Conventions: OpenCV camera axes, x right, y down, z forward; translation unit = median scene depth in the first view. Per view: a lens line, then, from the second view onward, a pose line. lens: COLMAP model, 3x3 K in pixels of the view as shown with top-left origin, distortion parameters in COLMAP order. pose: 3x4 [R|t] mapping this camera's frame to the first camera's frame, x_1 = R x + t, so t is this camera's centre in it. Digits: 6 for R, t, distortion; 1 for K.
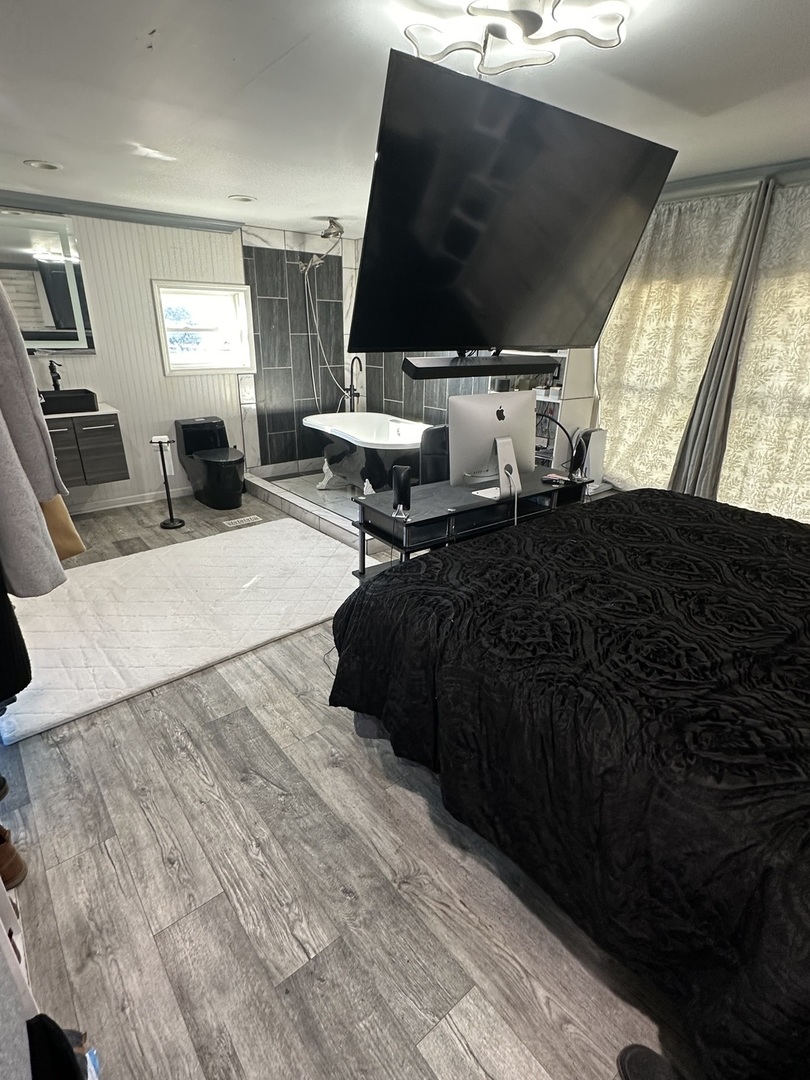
lens RADIAL K [[535.6, 0, 401.4], [0, 535.6, 543.1], [0, 0, 1]] dist [-0.003756, -0.001733]
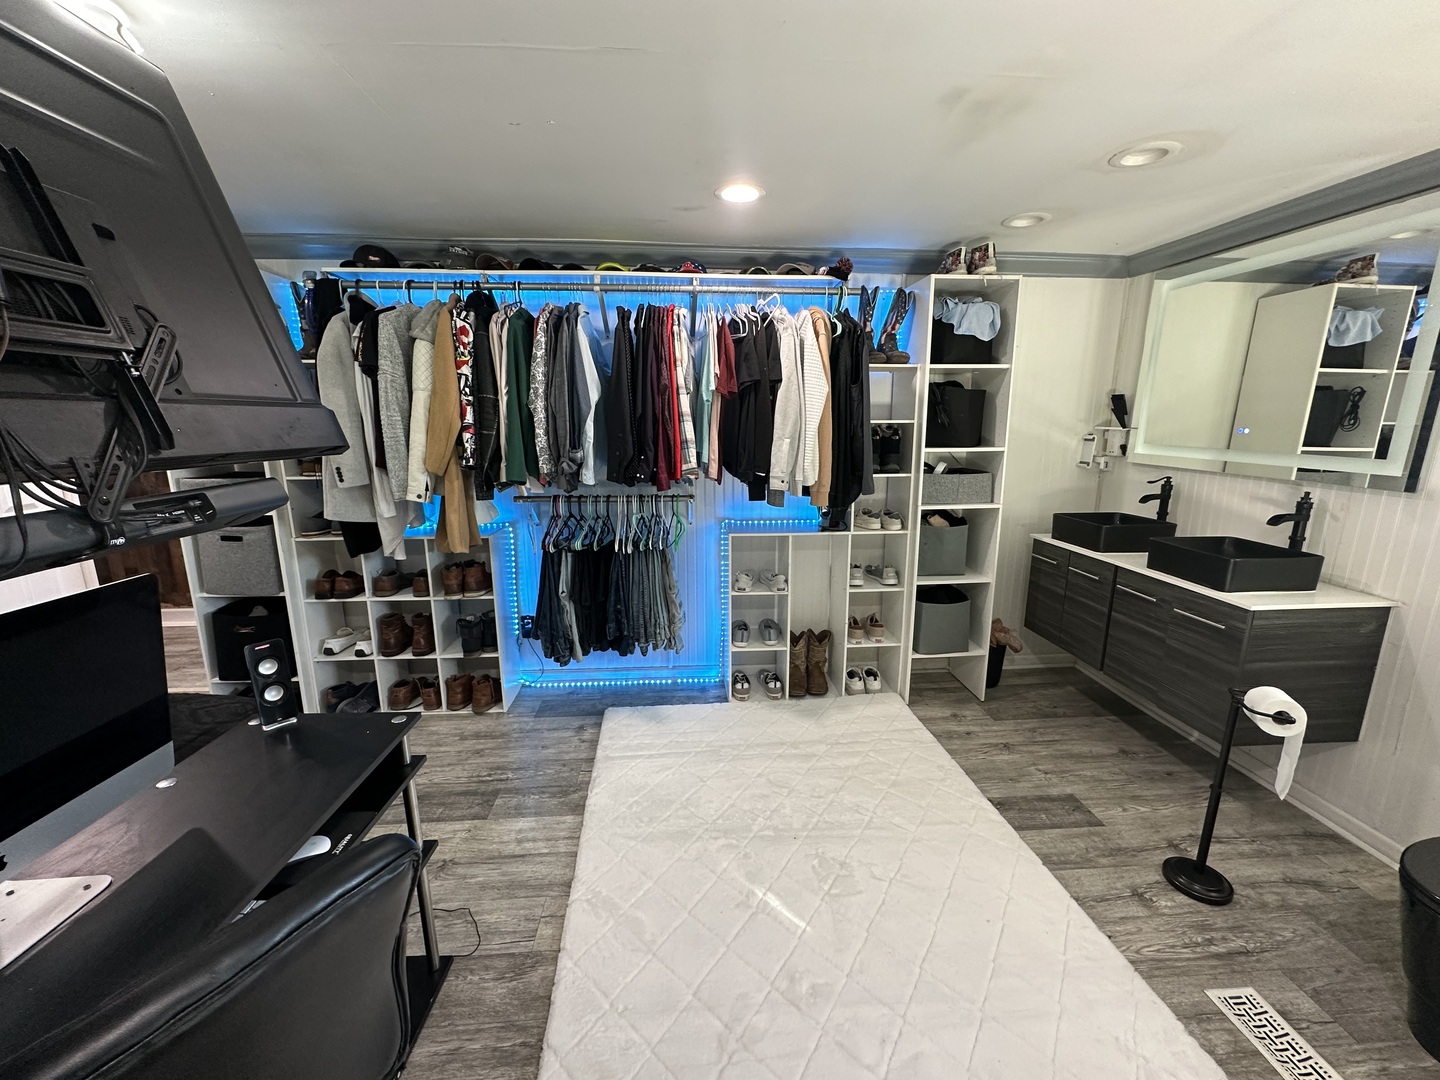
lens RADIAL K [[572.4, 0, 719.6], [0, 572.4, 542.2], [0, 0, 1]] dist [-0.004954, 0.001126]
pose [[-0.577435, 0.156071, -0.801380, 0.085592], [-0.315292, 0.862785, 0.395213, -0.282680], [0.753100, 0.480879, -0.448994, 0.705984]]
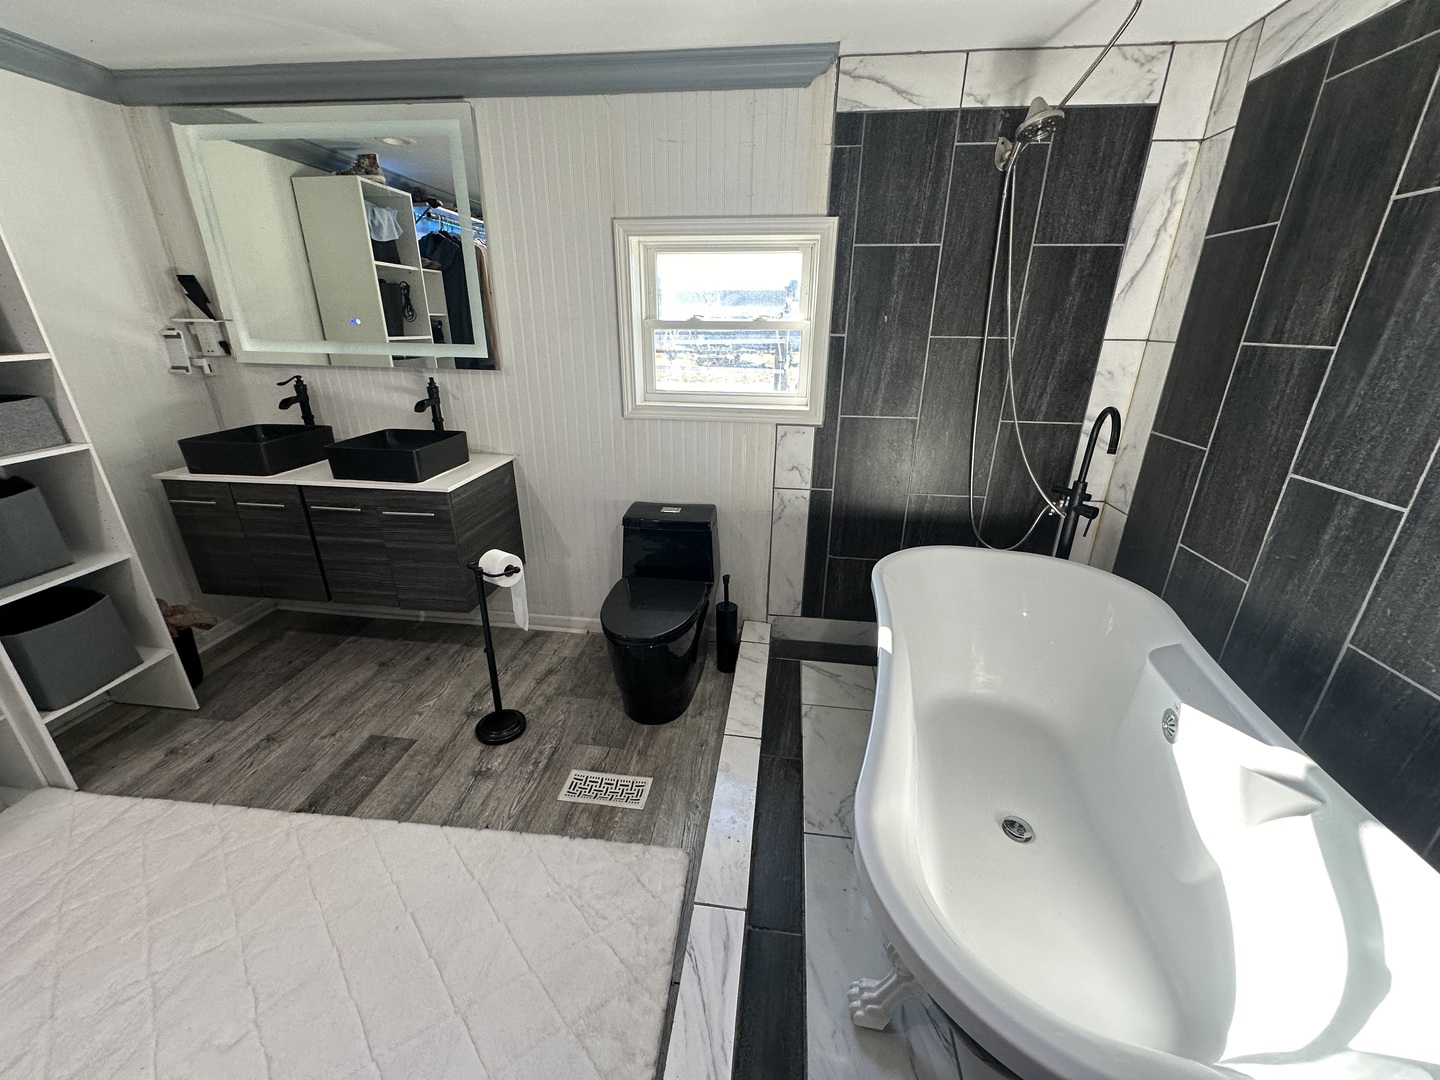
lens RADIAL K [[572.4, 0, 718.6], [0, 572.4, 540.6], [0, 0, 1]] dist [-0.004954, 0.001126]
pose [[0.686949, 0.256633, -0.679883, 0.010225], [-0.271517, 0.958453, 0.087445, -0.260488], [0.674077, 0.124530, 0.728089, 0.655113]]
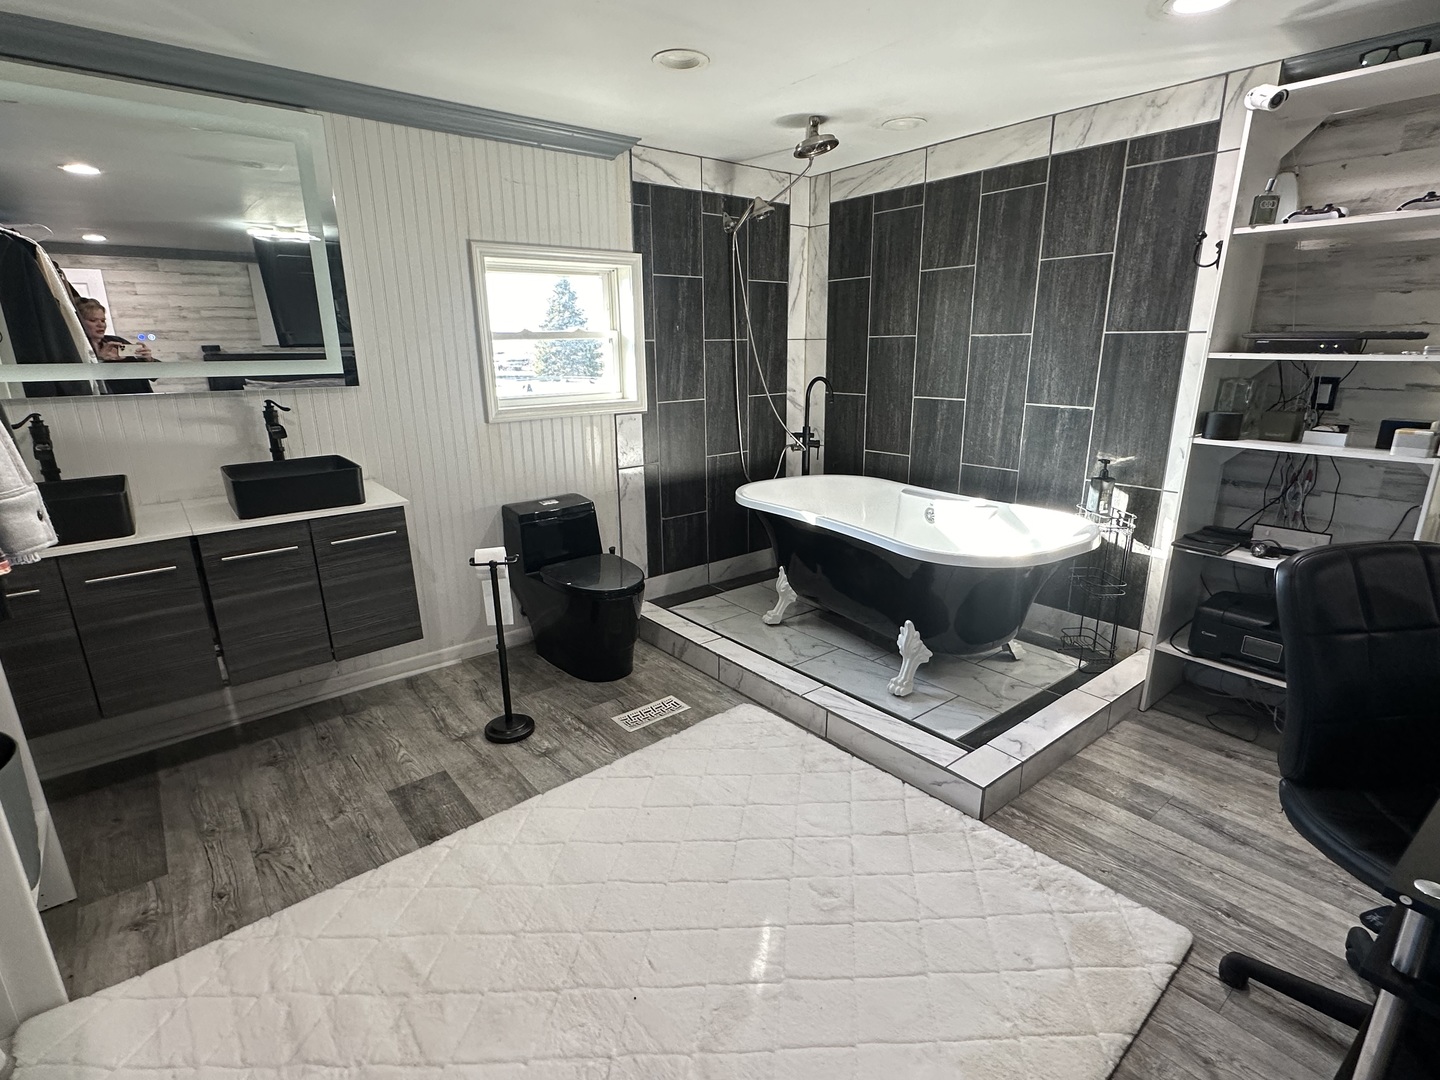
lens RADIAL K [[714.2, 0, 719.3], [0, 714.2, 546.2], [0, 0, 1]] dist [-0.003756, -0.001733]
pose [[0.999615, -0.026156, -0.009261, -0.206081], [0.025037, 0.994129, -0.105261, -0.111190], [0.011960, 0.104989, 0.994401, 0.316921]]
